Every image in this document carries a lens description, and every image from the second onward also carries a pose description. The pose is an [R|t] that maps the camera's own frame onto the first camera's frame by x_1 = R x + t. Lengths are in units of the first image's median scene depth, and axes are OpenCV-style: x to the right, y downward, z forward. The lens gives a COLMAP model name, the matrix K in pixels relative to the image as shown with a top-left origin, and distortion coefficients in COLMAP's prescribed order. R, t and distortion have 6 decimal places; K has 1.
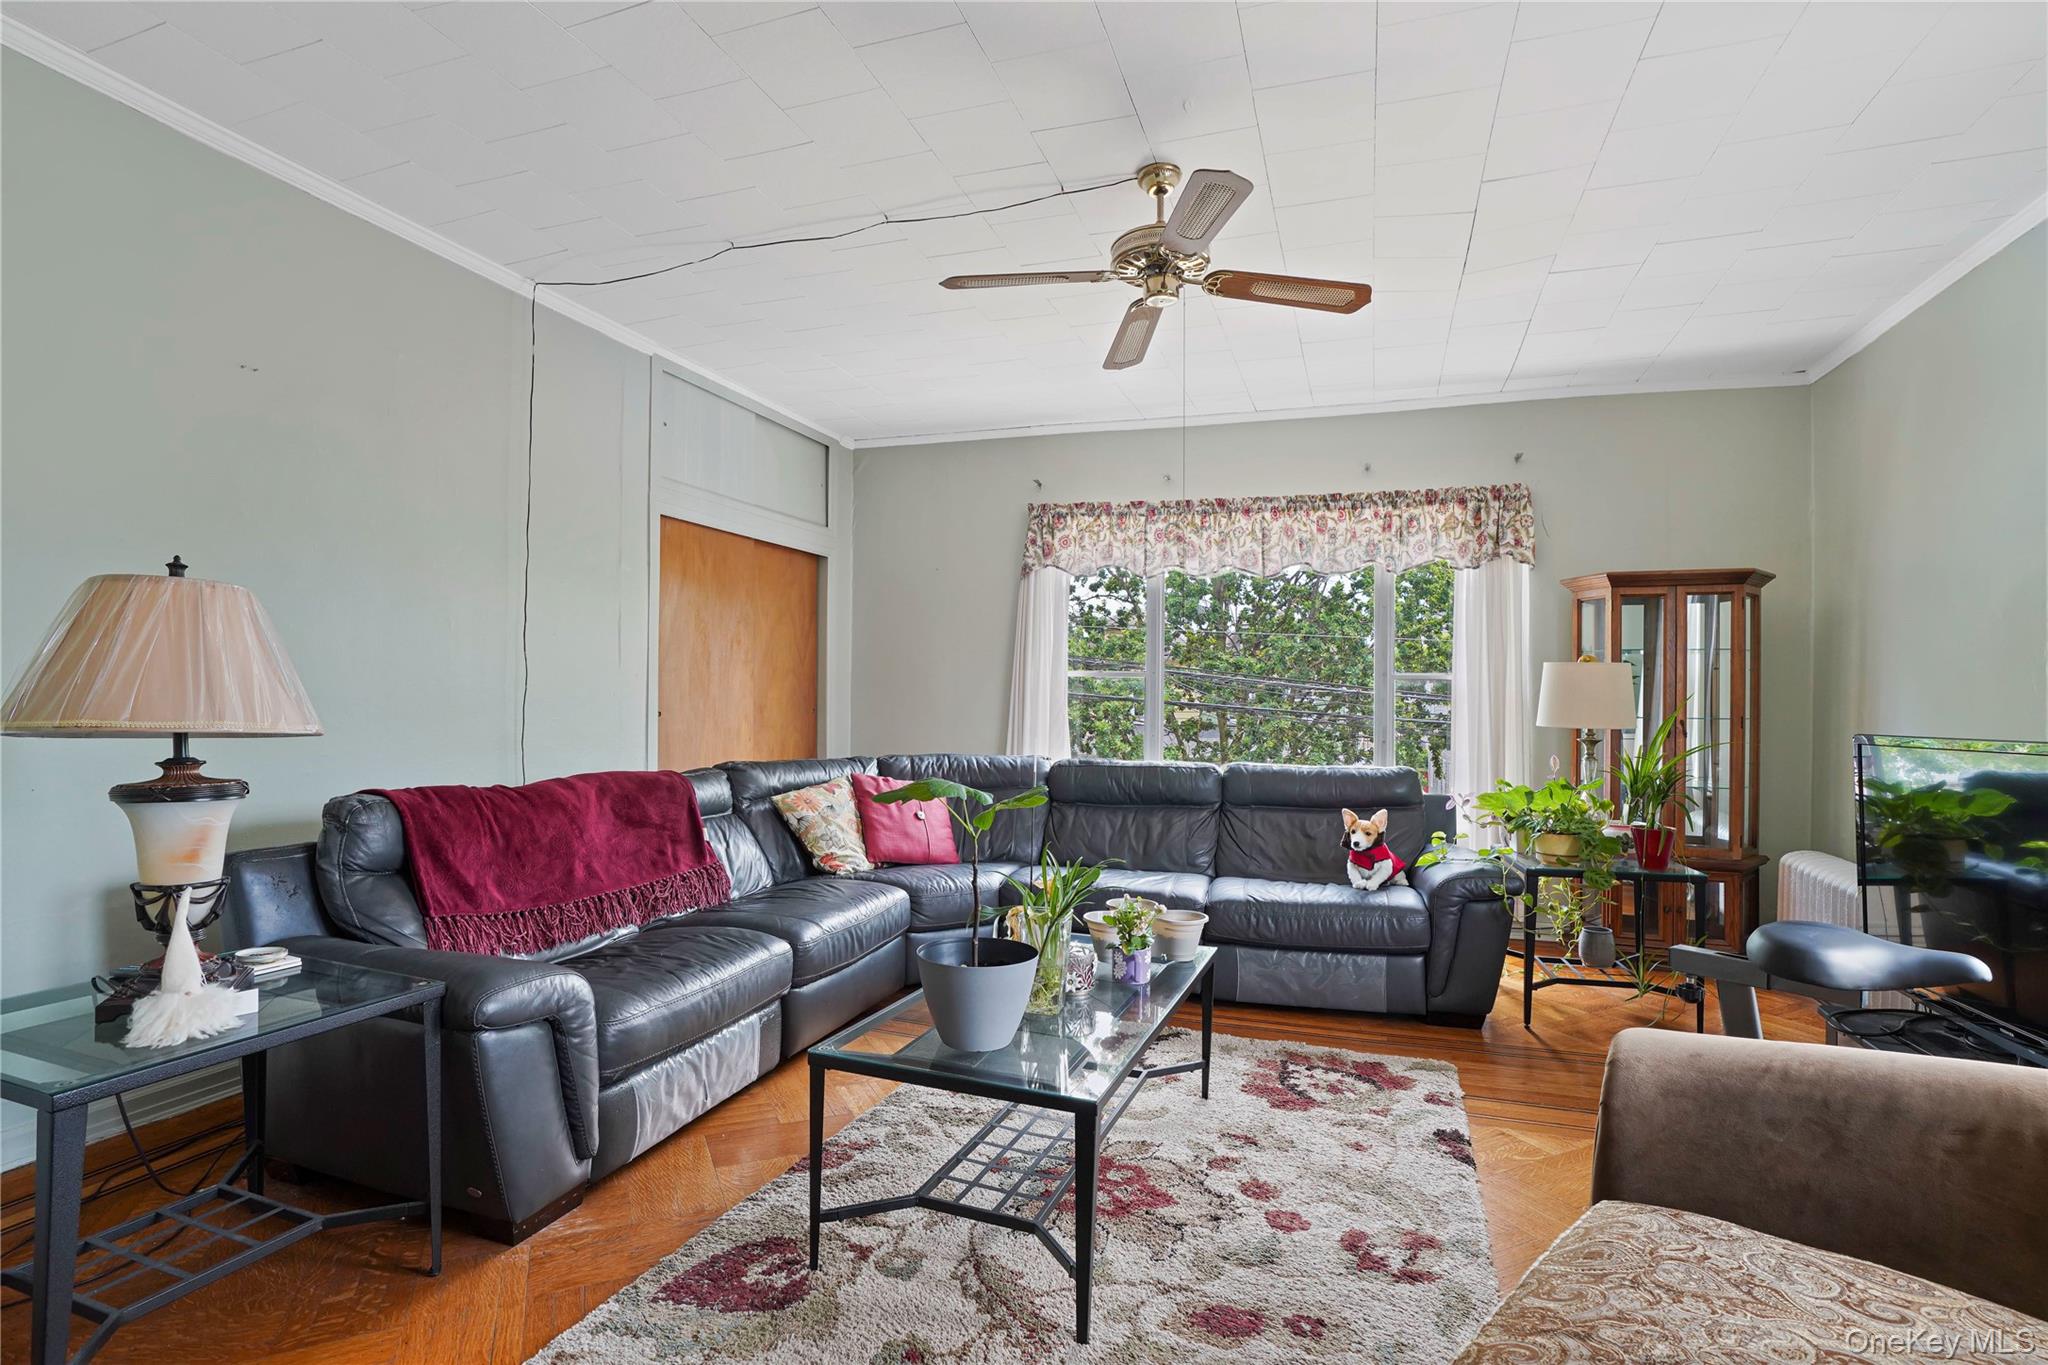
lens RADIAL K [[966.4, 0, 1021.9], [0, 966.4, 691.3], [0, 0, 1]] dist [-0.051449, 0.024295]
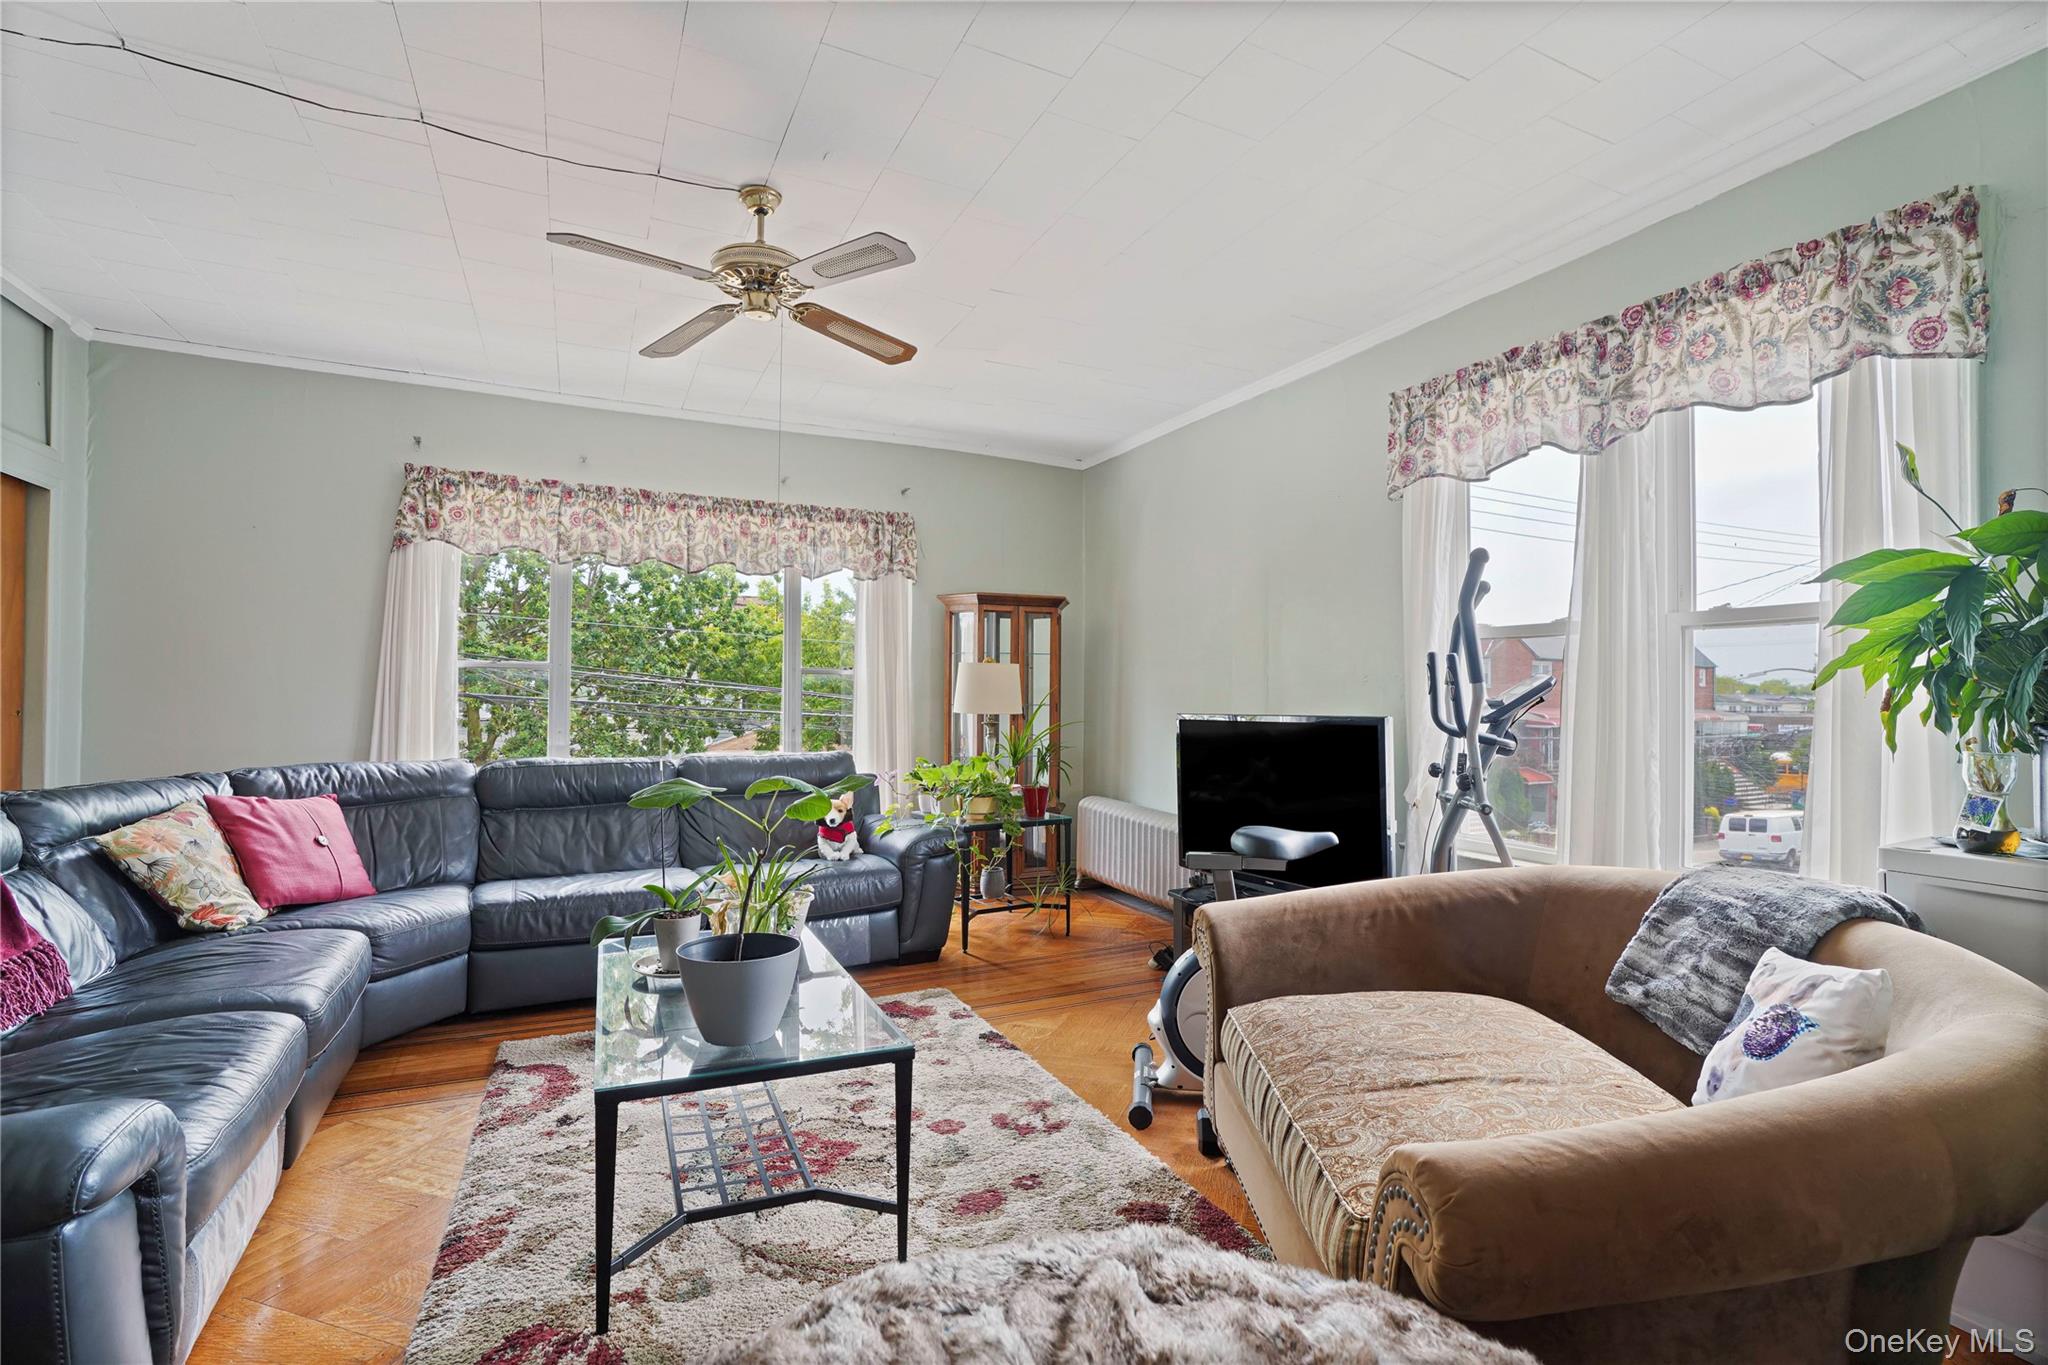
lens RADIAL K [[966.4, 0, 1028.6], [0, 966.4, 671.2], [0, 0, 1]] dist [-0.051449, 0.024295]
pose [[0.698176, 0.008781, 0.715872, -0.263106], [-0.000908, 0.999935, -0.011381, -0.003456], [-0.715926, 0.007296, 0.698138, 0.037624]]
